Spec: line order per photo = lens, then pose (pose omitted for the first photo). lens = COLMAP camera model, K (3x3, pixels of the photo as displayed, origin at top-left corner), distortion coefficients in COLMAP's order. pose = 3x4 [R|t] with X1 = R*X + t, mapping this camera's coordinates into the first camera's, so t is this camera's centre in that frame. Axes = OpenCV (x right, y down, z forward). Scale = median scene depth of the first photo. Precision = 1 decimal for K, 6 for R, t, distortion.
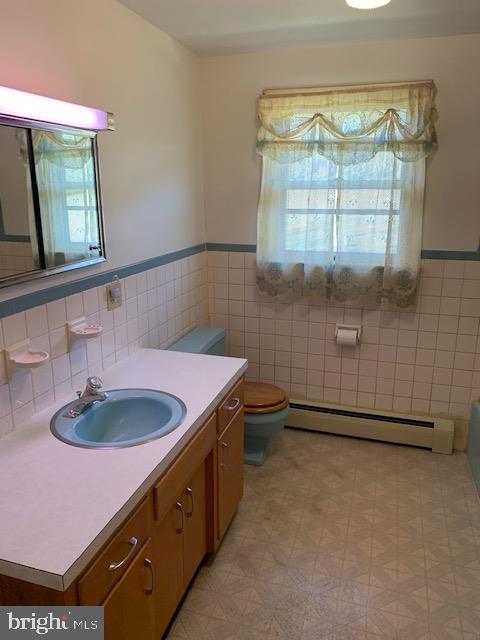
lens RADIAL K [[491.2, 0, 240.7], [0, 491.2, 317.9], [0, 0, 1]] dist [0.020463, 0.000024]
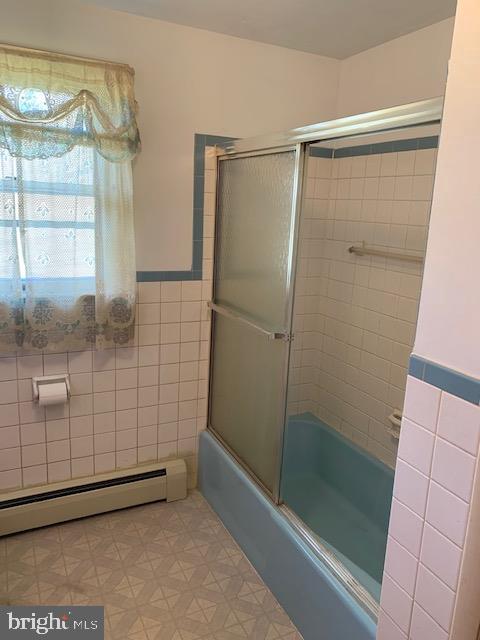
lens RADIAL K [[491.2, 0, 234.9], [0, 491.2, 310.9], [0, 0, 1]] dist [0.020463, 0.000024]
pose [[0.723112, -0.115842, 0.680948, -0.078431], [0.130893, 0.990955, 0.029583, -0.073638], [-0.678216, 0.067740, 0.731734, 0.286976]]
